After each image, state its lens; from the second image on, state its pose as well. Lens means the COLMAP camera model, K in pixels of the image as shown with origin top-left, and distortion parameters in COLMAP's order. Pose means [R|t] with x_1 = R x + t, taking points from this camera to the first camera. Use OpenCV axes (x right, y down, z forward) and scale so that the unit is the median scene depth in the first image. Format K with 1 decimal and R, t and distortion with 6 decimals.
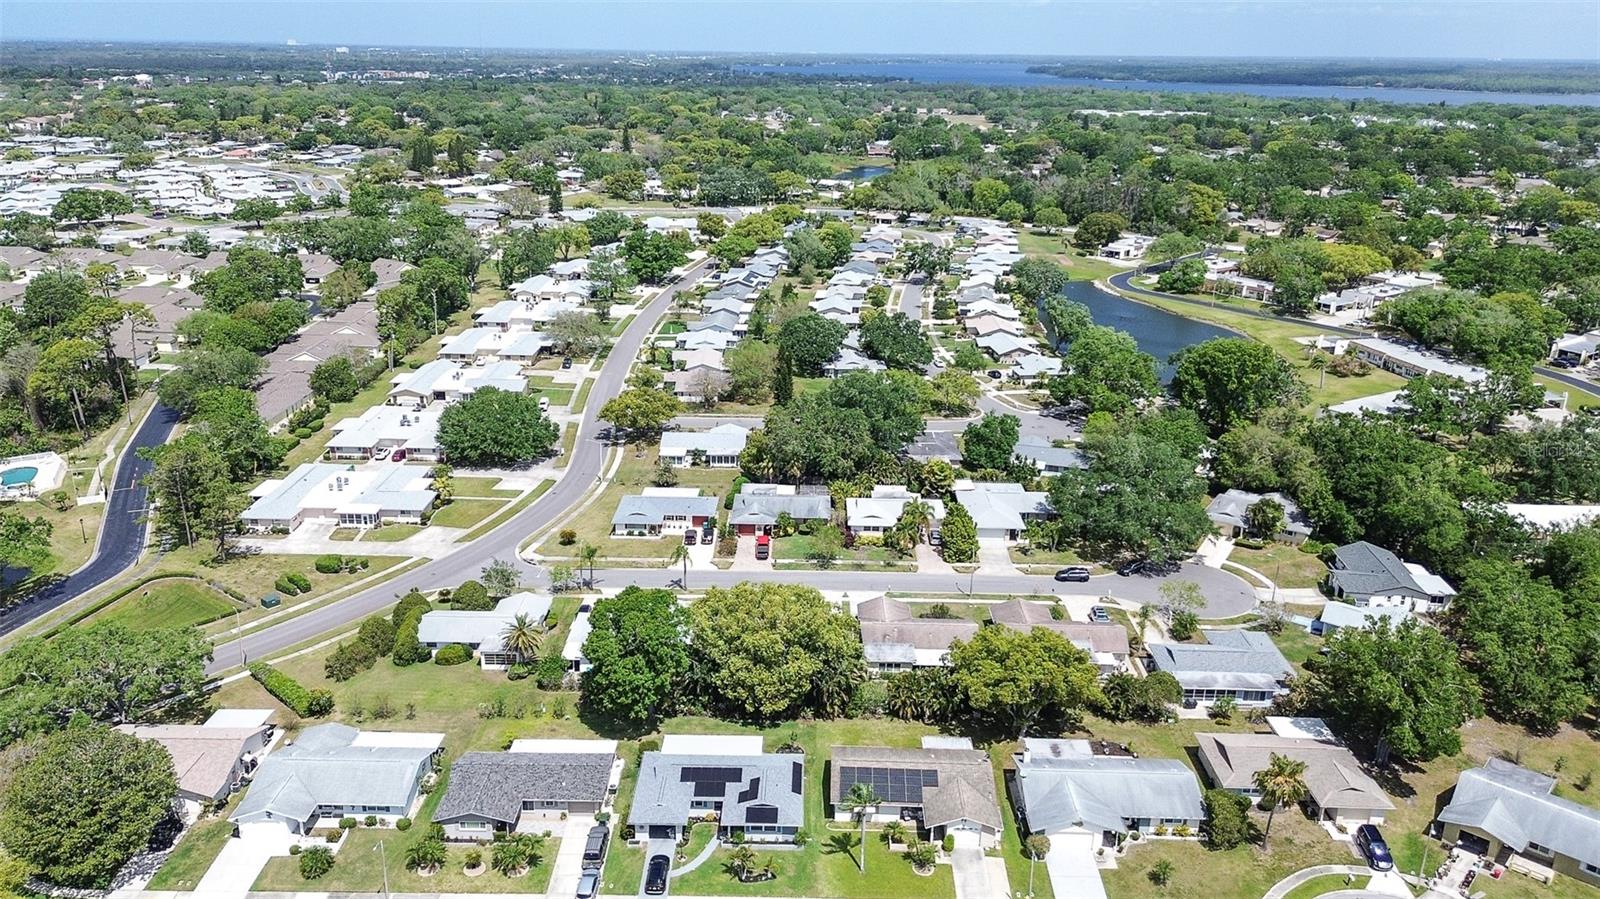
lens RADIAL K [[1179.9, 0, 797.4], [0, 1179.9, 411.6], [0, 0, 1]] dist [0.045075, -0.010538]
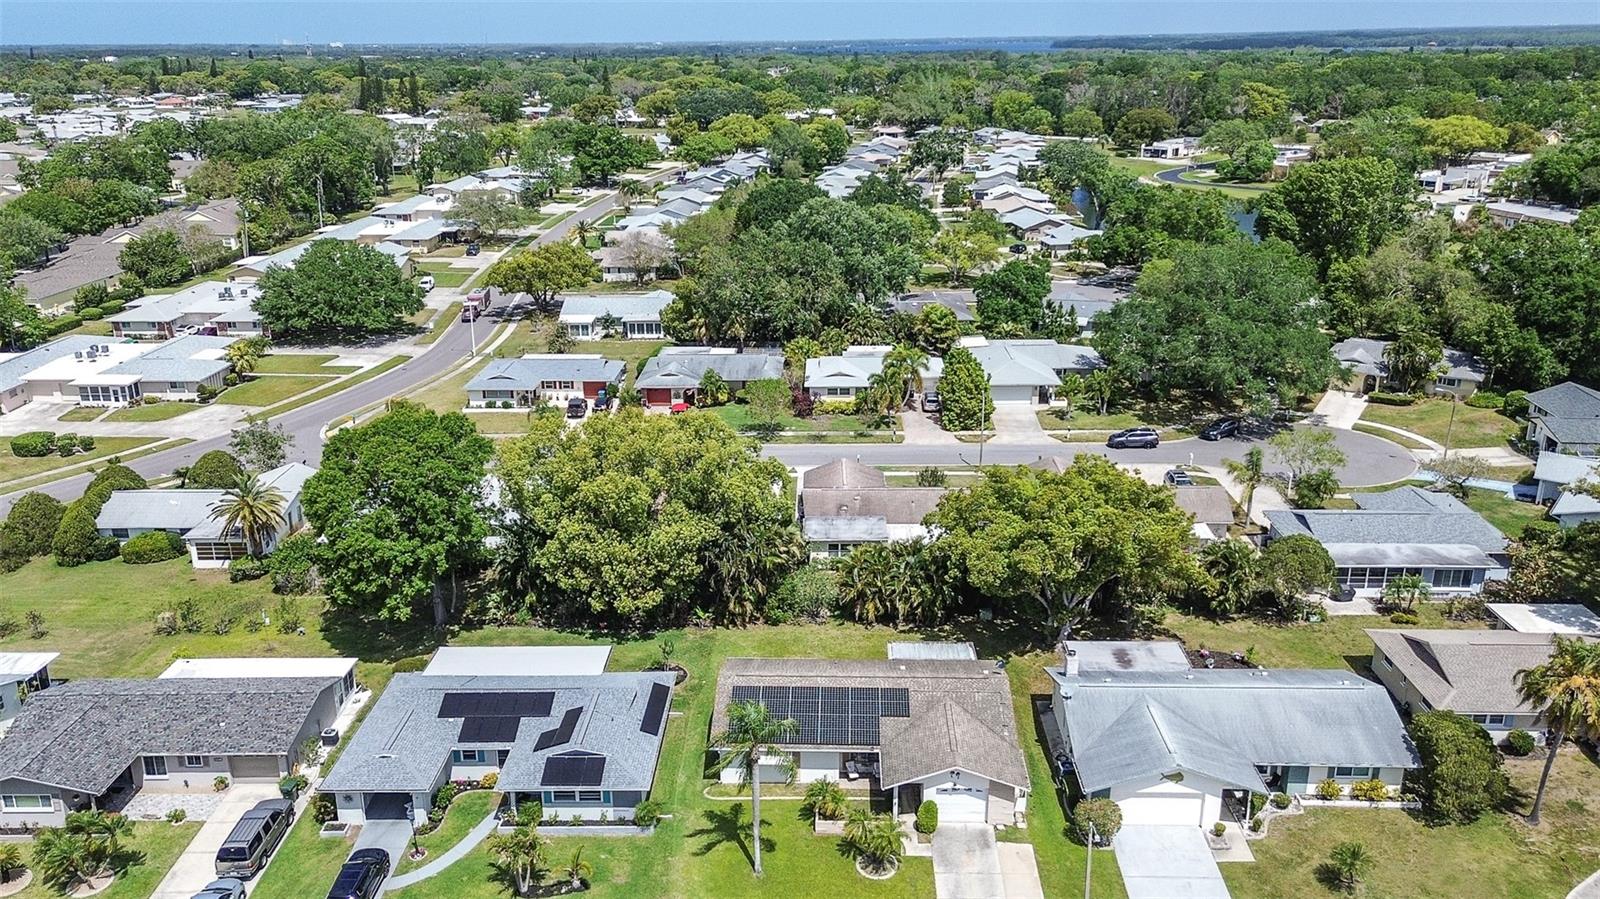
lens RADIAL K [[1188.0, 0, 794.3], [0, 1188.0, 425.9], [0, 0, 1]] dist [0.039385, 0.001904]
pose [[0.999261, -0.024921, -0.029249, 0.071596], [0.024800, 0.999682, -0.004470, 0.154139], [0.029351, 0.003741, 0.999562, 0.378643]]
